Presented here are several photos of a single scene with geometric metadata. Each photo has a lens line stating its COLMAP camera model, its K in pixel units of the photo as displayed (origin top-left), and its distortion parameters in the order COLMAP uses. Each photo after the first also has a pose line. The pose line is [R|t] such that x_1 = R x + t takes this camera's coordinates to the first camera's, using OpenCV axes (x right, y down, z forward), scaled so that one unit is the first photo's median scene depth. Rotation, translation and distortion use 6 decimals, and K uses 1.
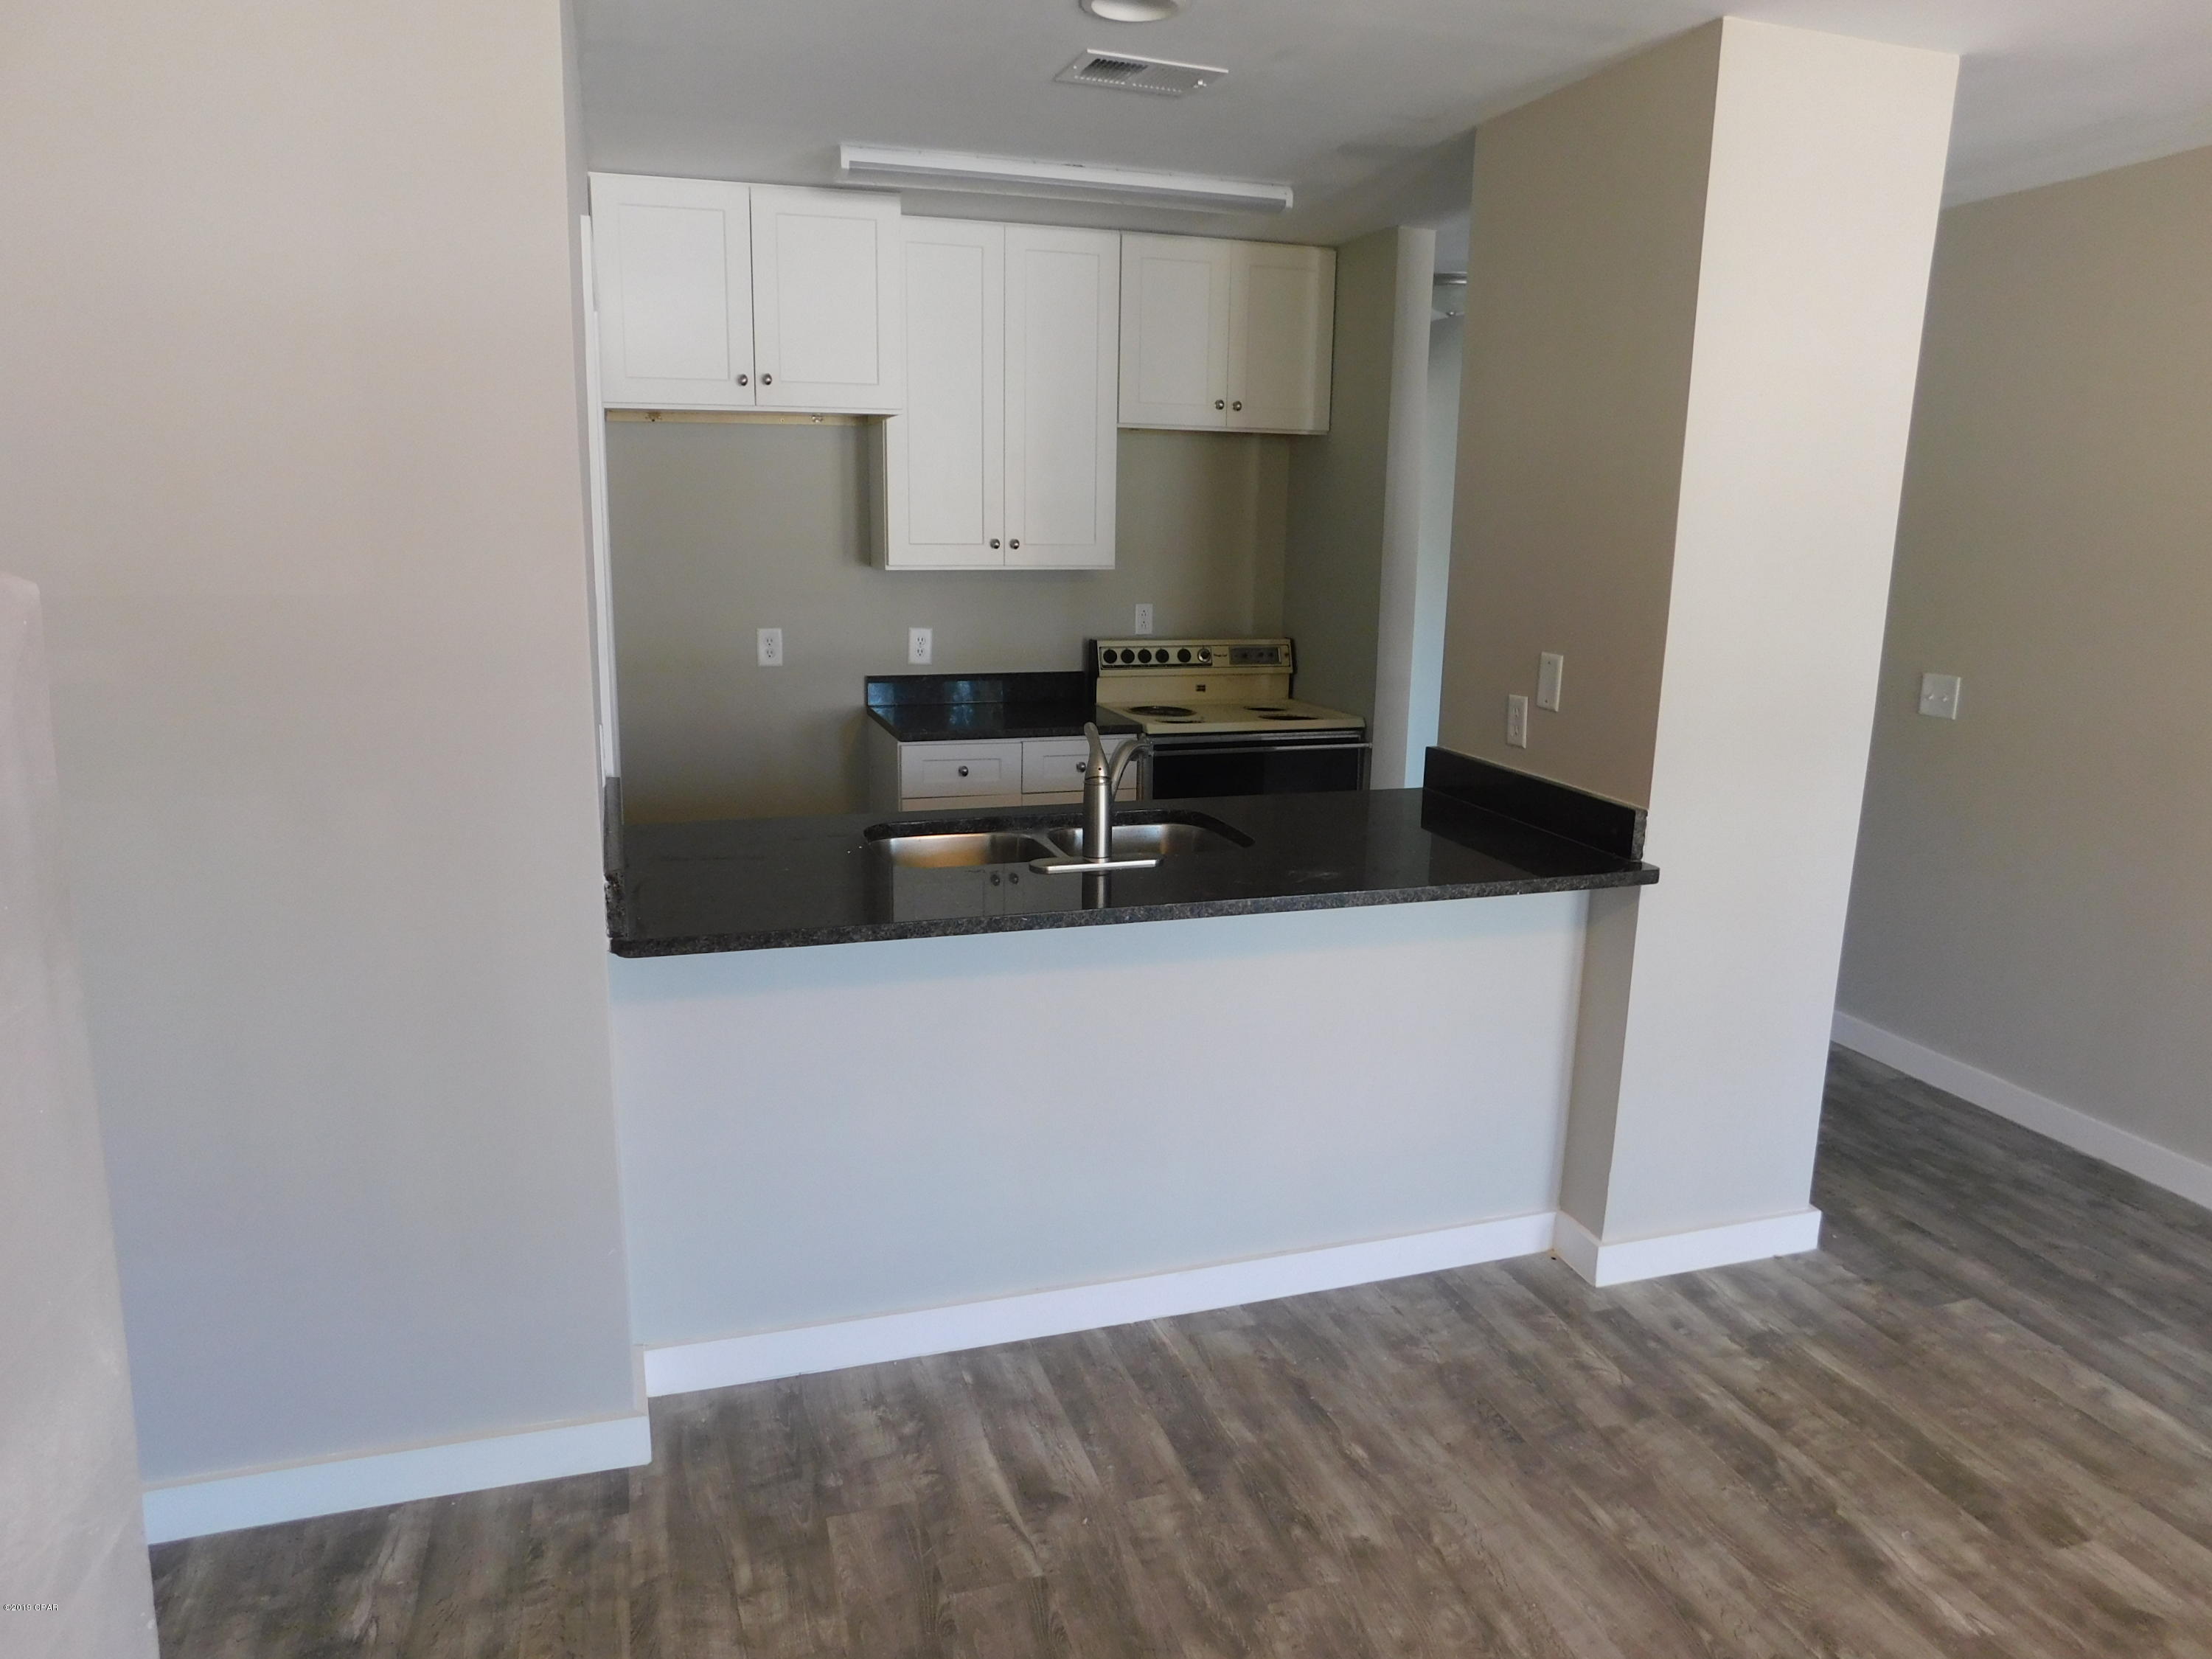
lens RADIAL K [[1462.5, 0, 1104.5], [0, 1462.5, 823.9], [0, 0, 1]] dist [-0.070611, 0.056569]
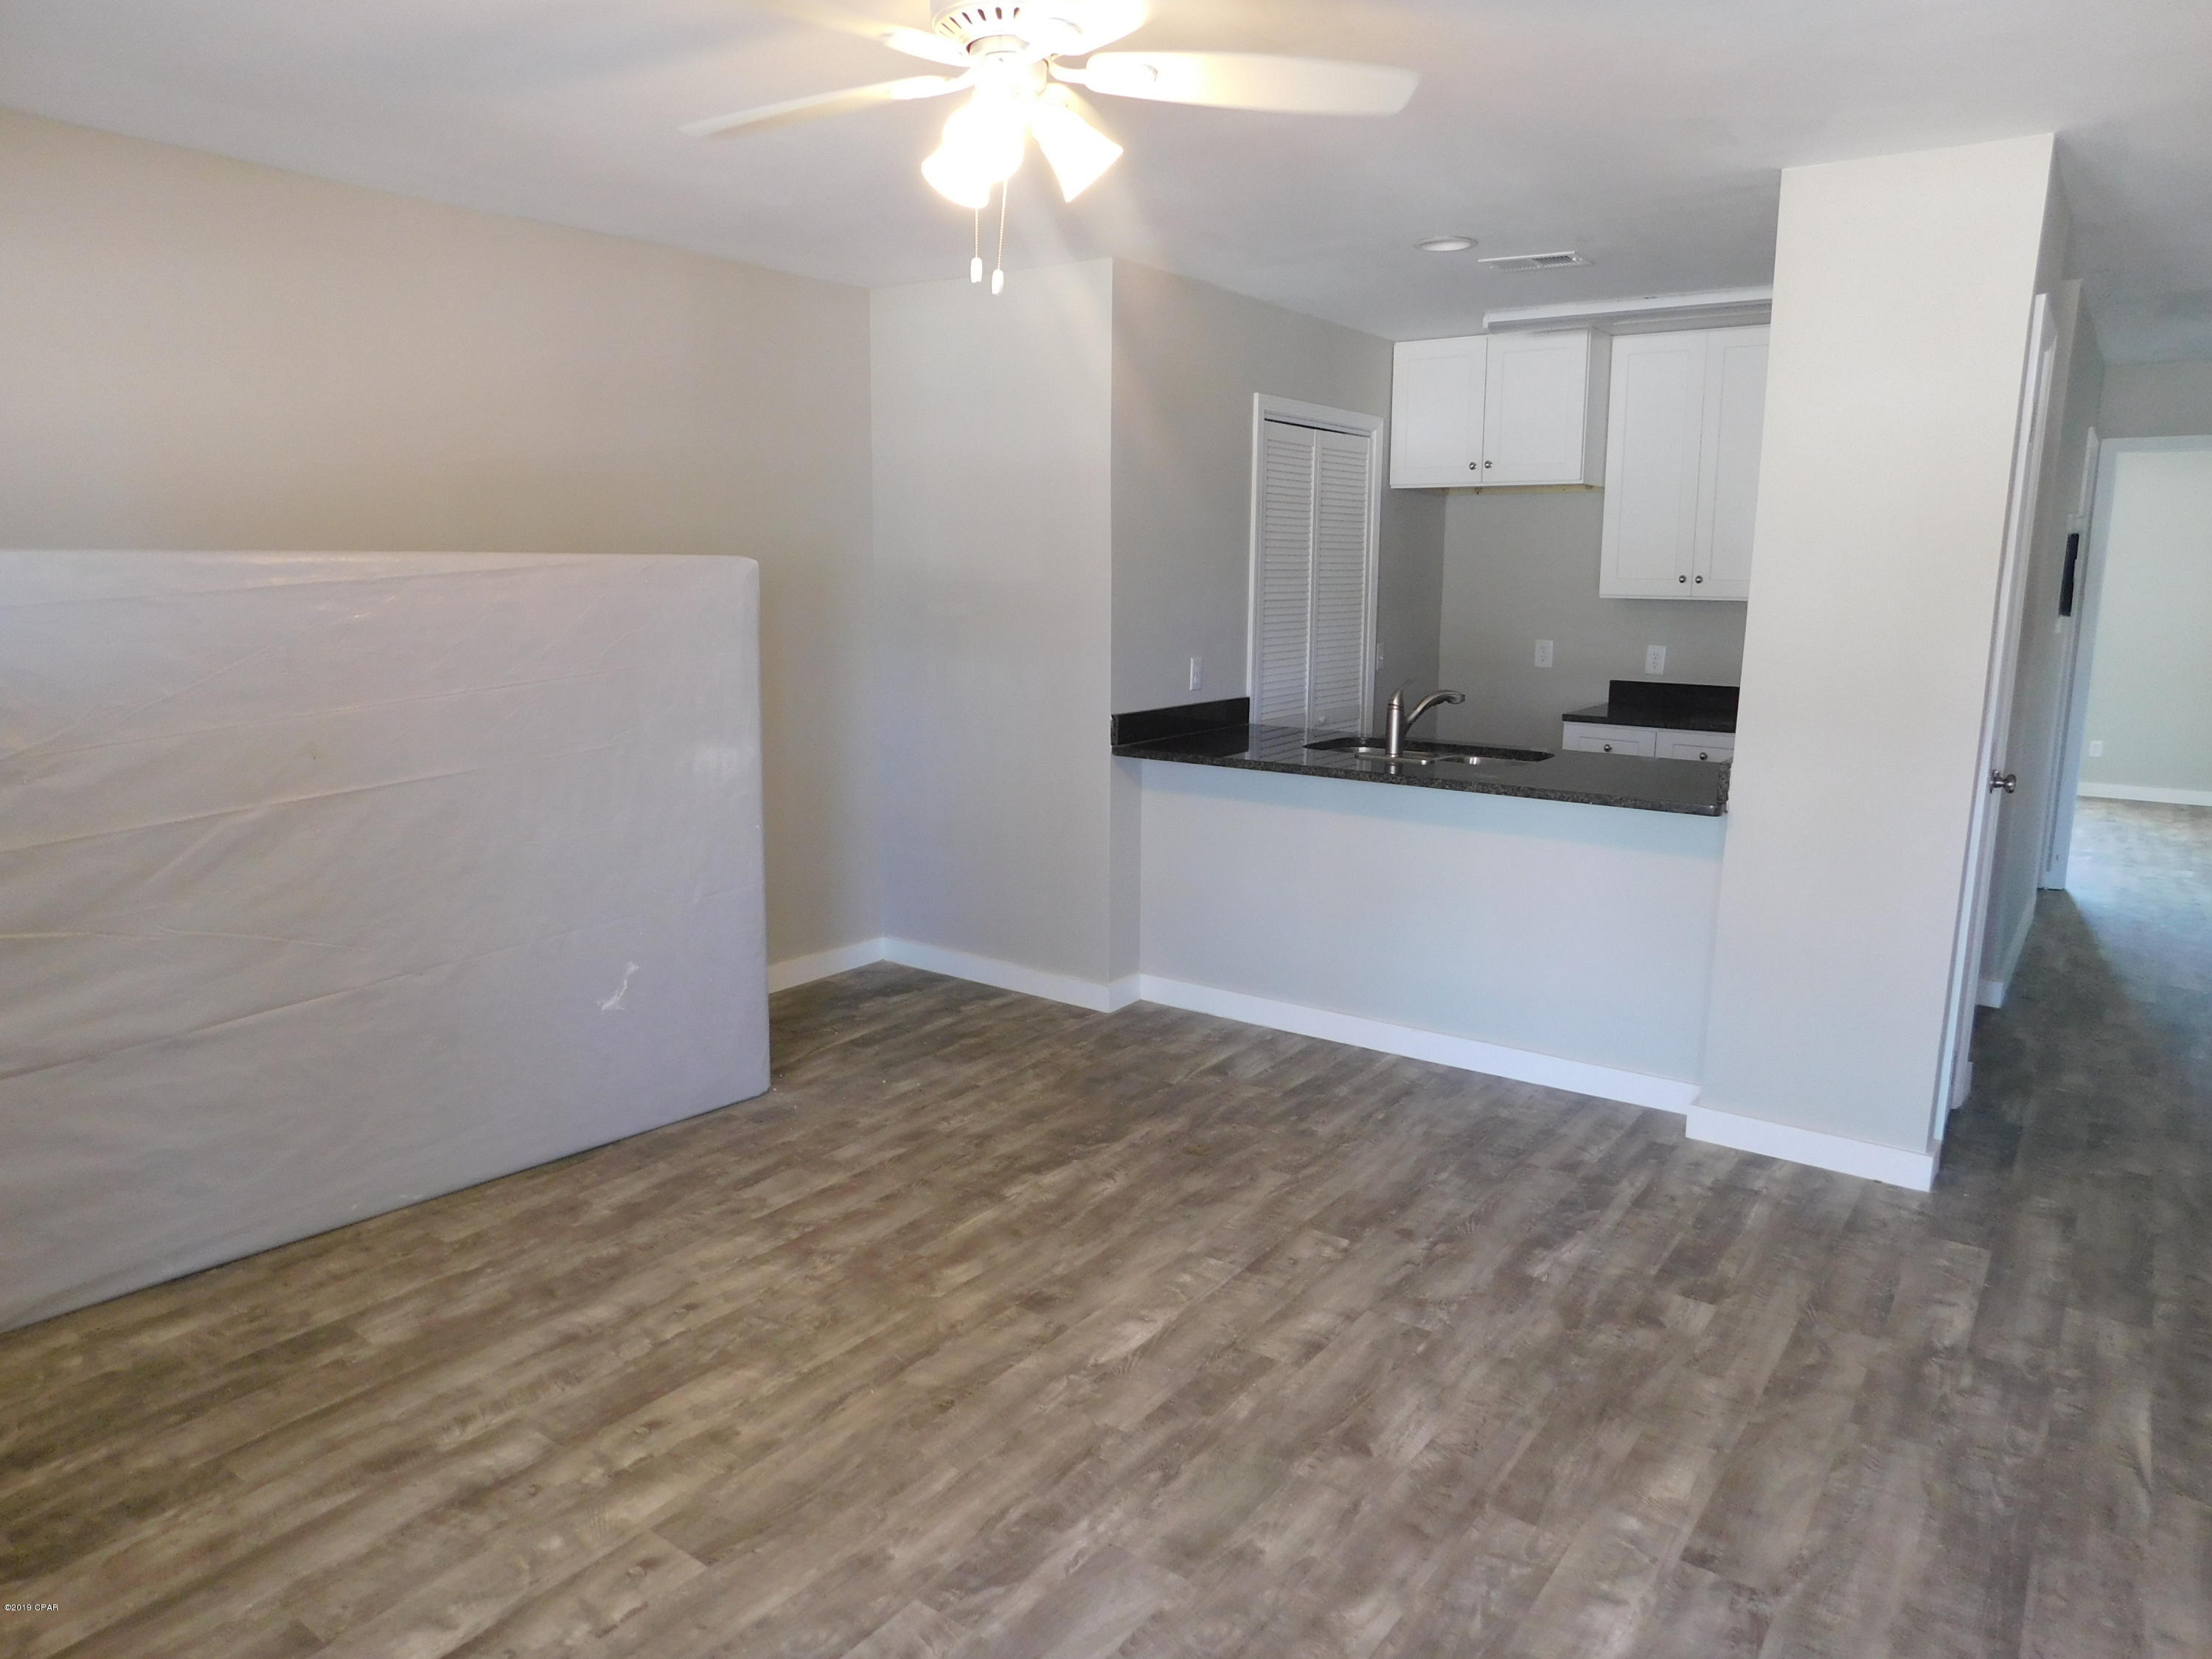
lens RADIAL K [[1462.5, 0, 1104.5], [0, 1462.5, 823.9], [0, 0, 1]] dist [-0.070611, 0.056569]
pose [[0.586022, 0.130286, -0.799753, 1.026248], [-0.165762, 0.985392, 0.039065, 0.082298], [0.793159, 0.109675, 0.599057, -0.208603]]
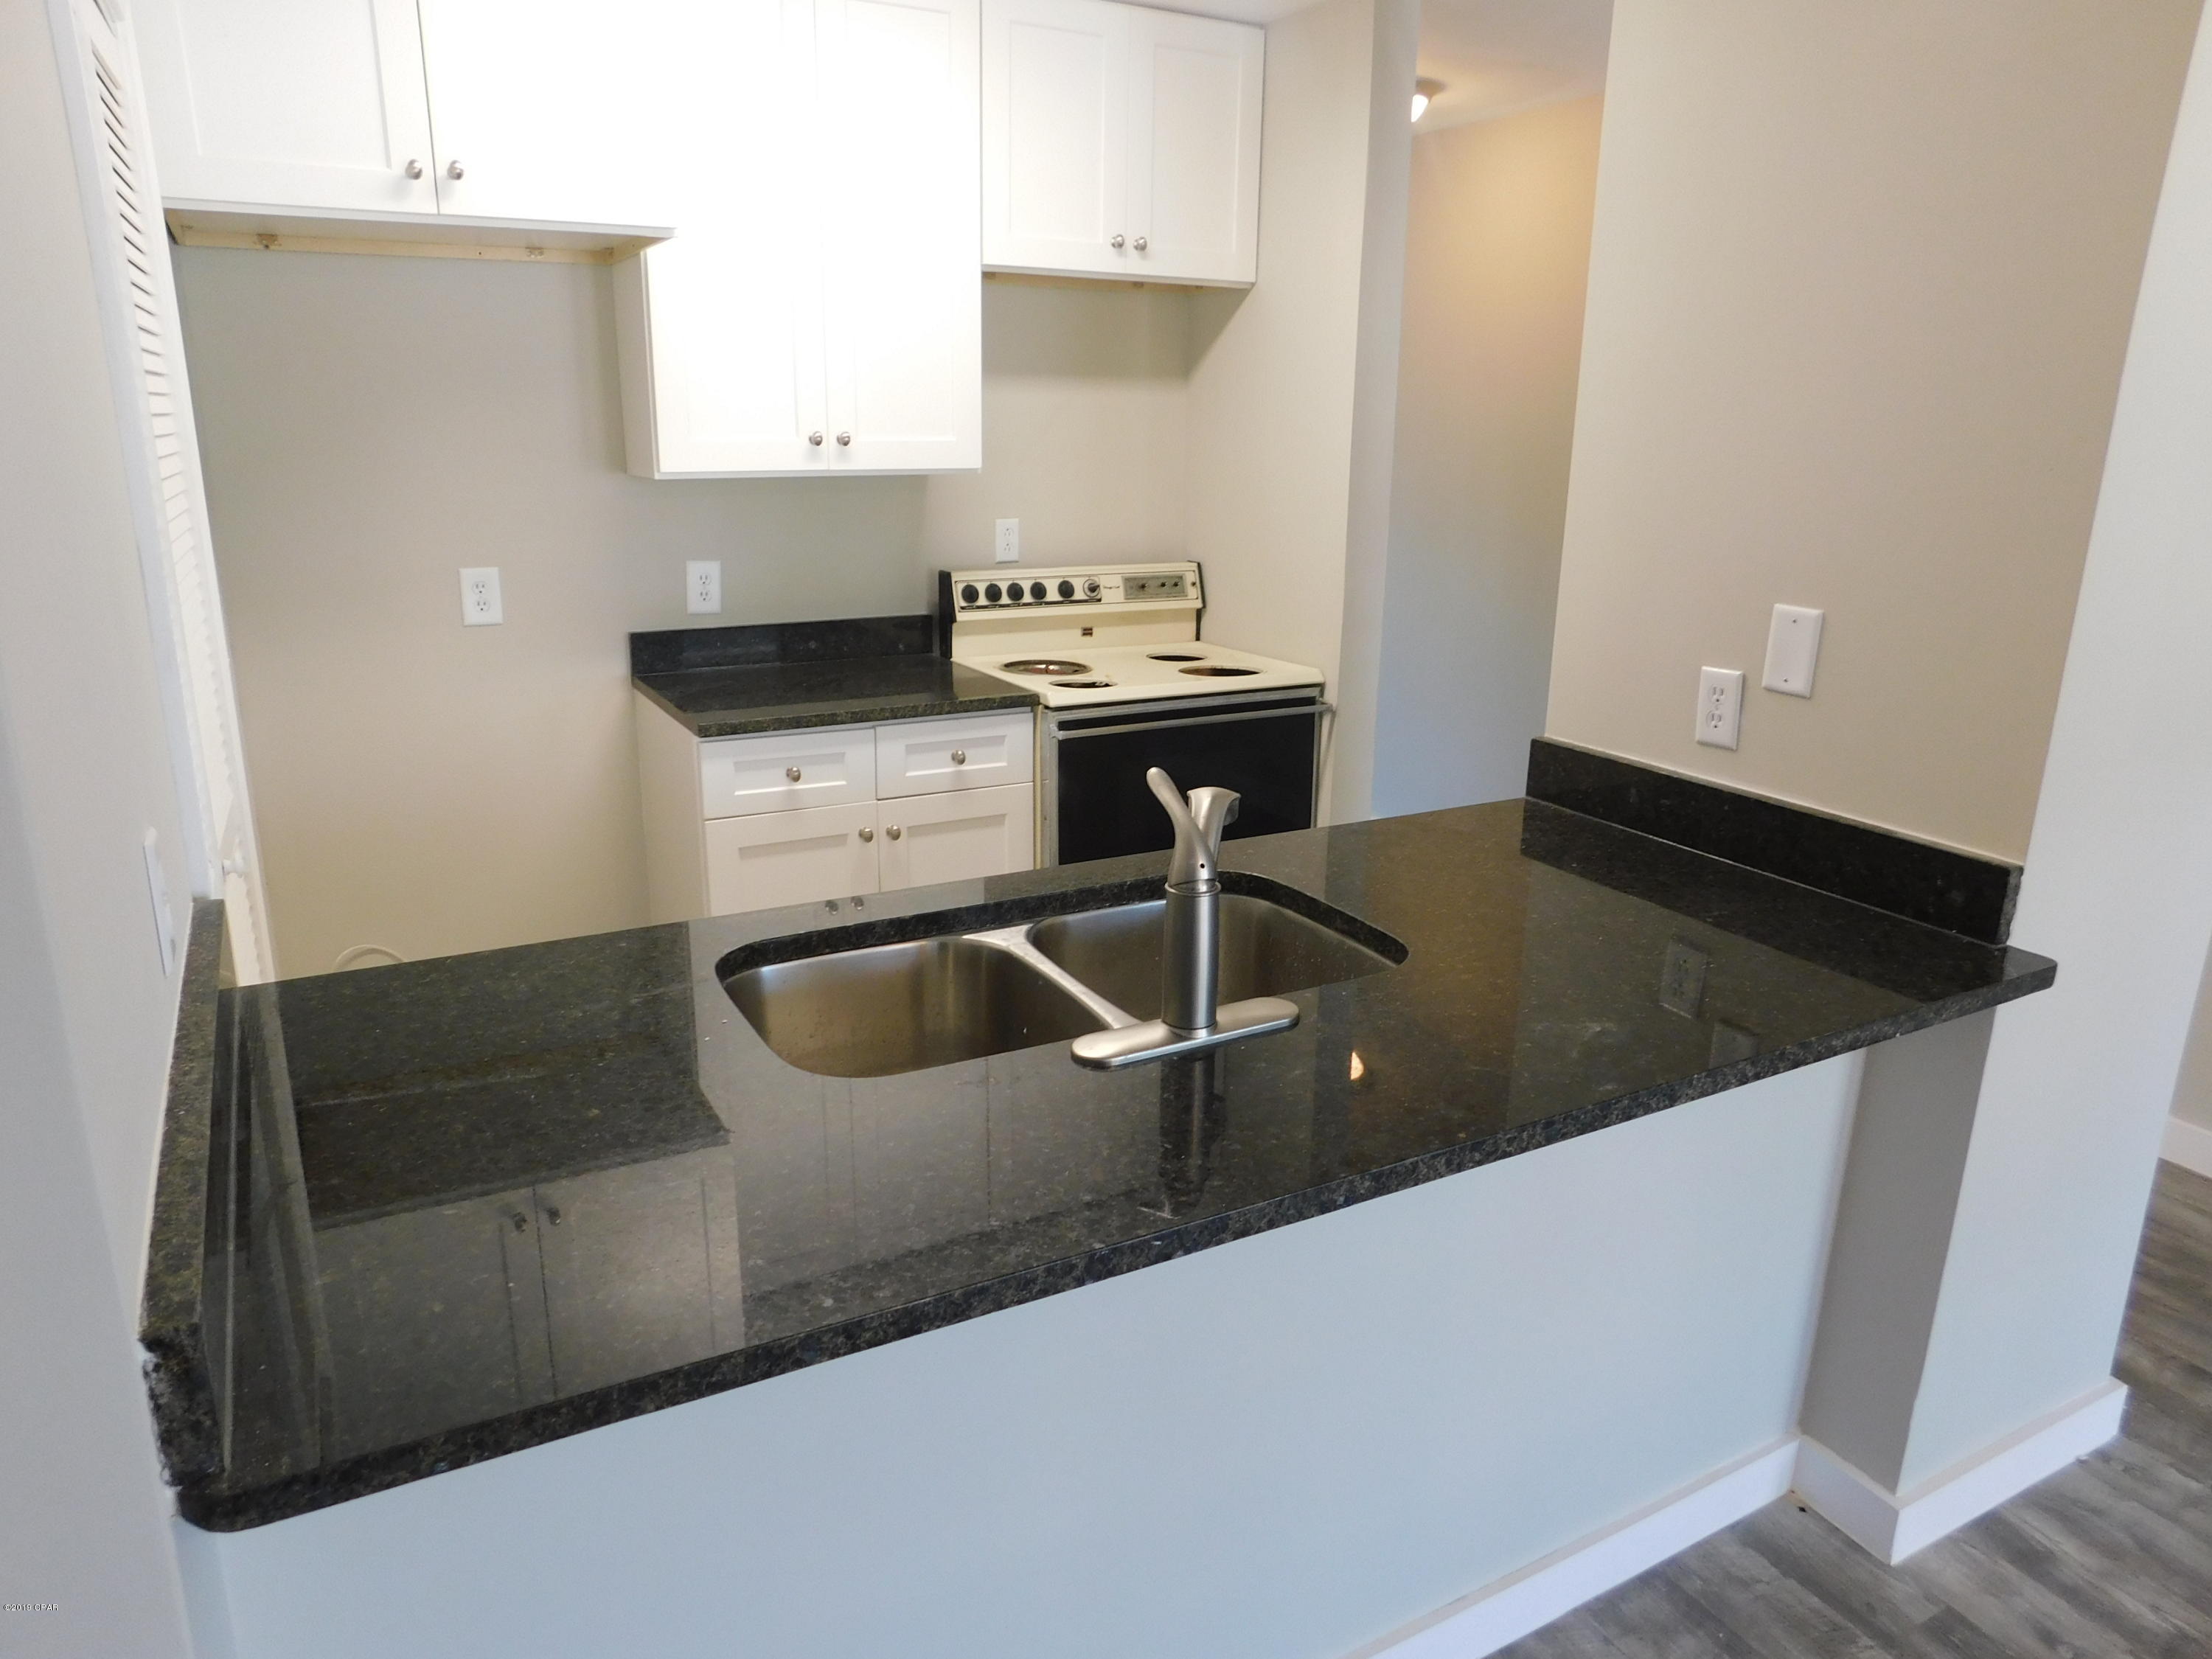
lens RADIAL K [[1462.5, 0, 1104.5], [0, 1462.5, 823.9], [0, 0, 1]] dist [-0.070611, 0.056569]
pose [[0.981348, -0.054514, 0.184346, -0.119093], [0.041880, 0.996543, 0.071751, -0.082904], [-0.187621, -0.062692, 0.980239, 0.442170]]
